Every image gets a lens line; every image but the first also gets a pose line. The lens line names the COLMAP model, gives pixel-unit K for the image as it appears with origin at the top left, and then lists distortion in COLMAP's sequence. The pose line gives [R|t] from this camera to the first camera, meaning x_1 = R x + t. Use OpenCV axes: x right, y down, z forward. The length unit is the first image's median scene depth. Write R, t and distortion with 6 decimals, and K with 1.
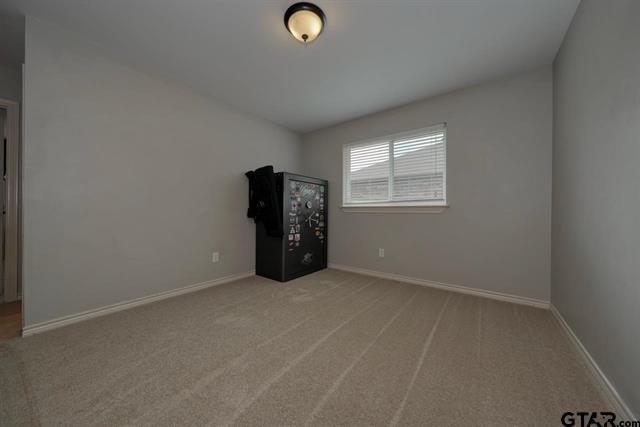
lens RADIAL K [[216.9, 0, 318.9], [0, 216.9, 212.0], [0, 0, 1]] dist [-0.000692, -0.000060]
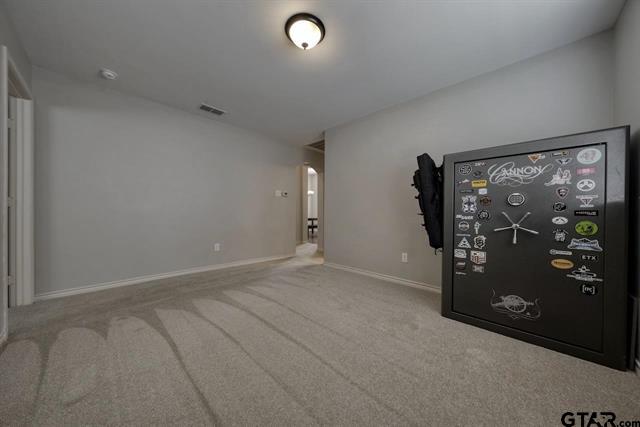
lens RADIAL K [[216.9, 0, 318.9], [0, 216.9, 212.0], [0, 0, 1]] dist [-0.000692, -0.000060]
pose [[-0.111787, -0.004554, -0.993722, 0.532041], [-0.002115, 0.999988, -0.004344, -0.000562], [0.993730, 0.001616, -0.111796, 0.646263]]
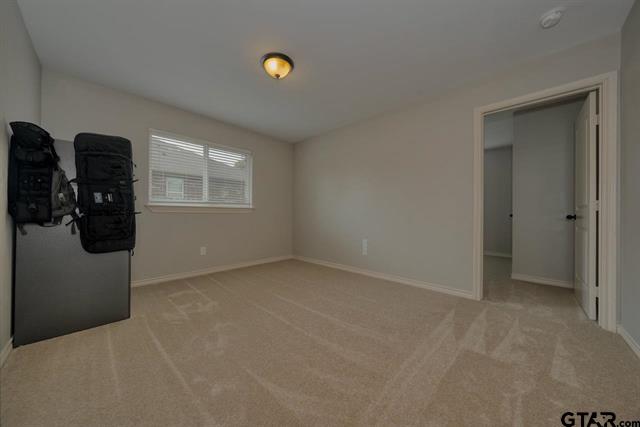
lens RADIAL K [[216.9, 0, 318.9], [0, 216.9, 212.0], [0, 0, 1]] dist [-0.000692, -0.000060]
pose [[0.113612, 0.003813, 0.993518, -0.705489], [-0.001536, 0.999992, -0.003662, 0.001865], [-0.993524, -0.001110, 0.113617, 0.327699]]
